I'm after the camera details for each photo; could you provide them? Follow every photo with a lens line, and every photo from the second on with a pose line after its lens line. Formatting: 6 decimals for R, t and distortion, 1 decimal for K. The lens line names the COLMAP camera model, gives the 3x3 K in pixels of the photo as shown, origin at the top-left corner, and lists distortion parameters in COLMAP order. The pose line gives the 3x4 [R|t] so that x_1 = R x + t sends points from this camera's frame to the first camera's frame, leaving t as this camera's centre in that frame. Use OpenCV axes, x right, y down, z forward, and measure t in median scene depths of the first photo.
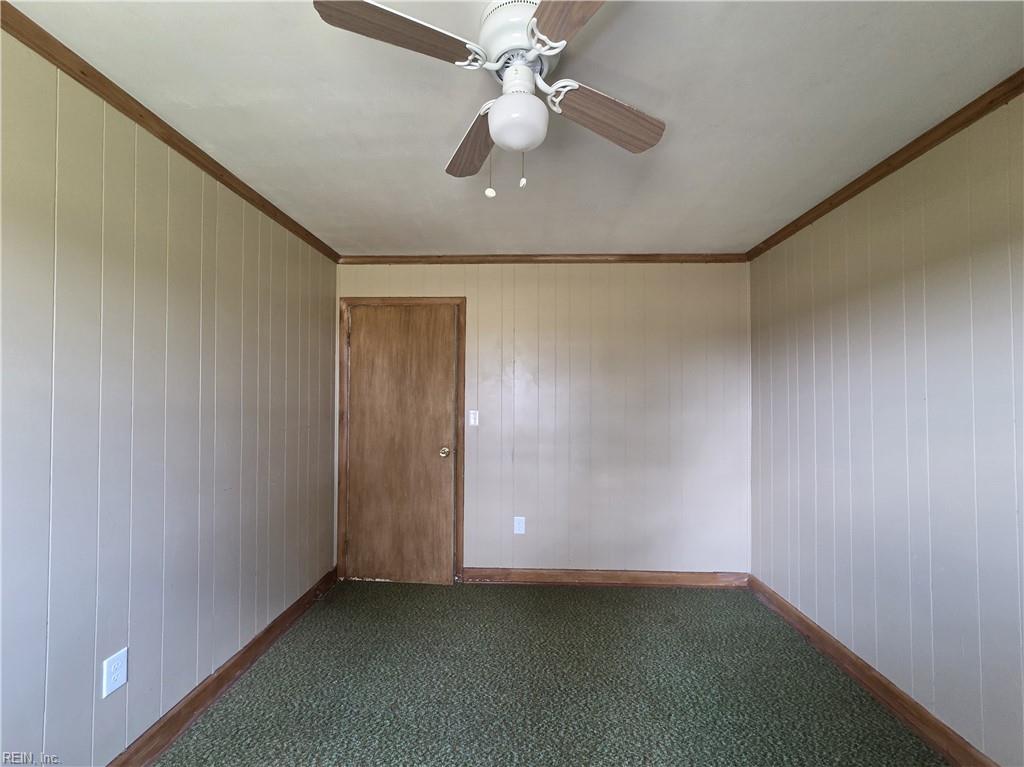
lens RADIAL K [[421.6, 0, 506.3], [0, 421.6, 390.3], [0, 0, 1]] dist [0.000310, 0.001573]
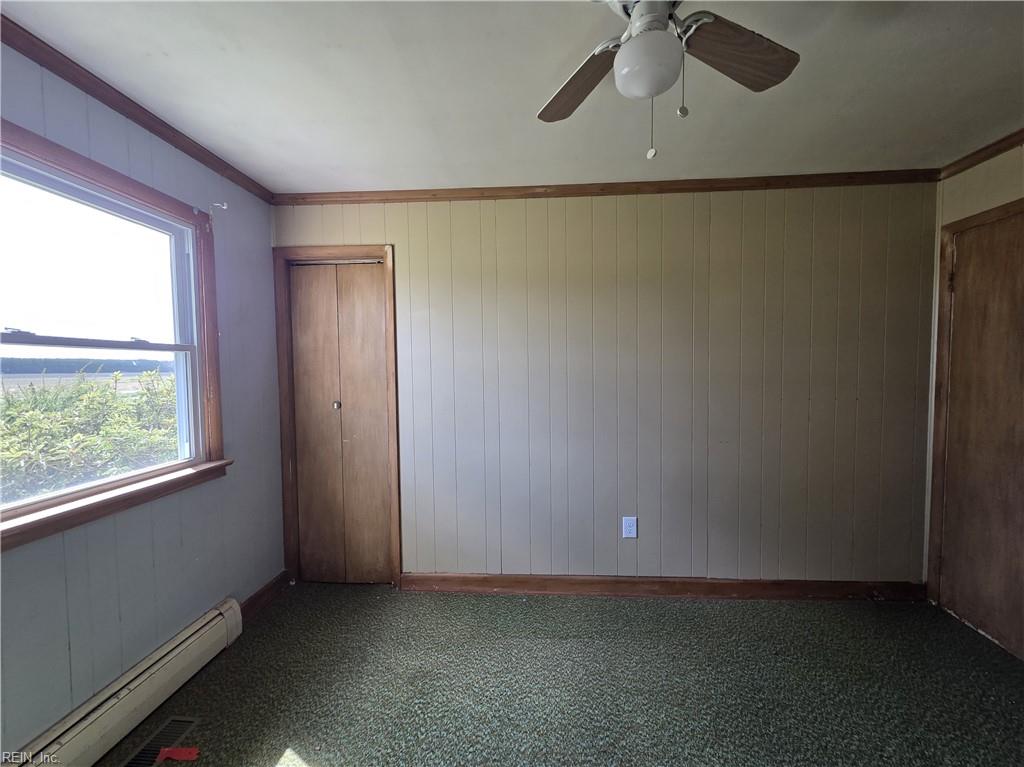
lens RADIAL K [[421.6, 0, 515.4], [0, 421.6, 389.4], [0, 0, 1]] dist [0.000310, 0.001573]
pose [[-0.020170, 0.037208, -0.999104, 0.369500], [0.033984, 0.998755, 0.036509, 0.009332], [0.999219, -0.033217, -0.021409, 0.272648]]
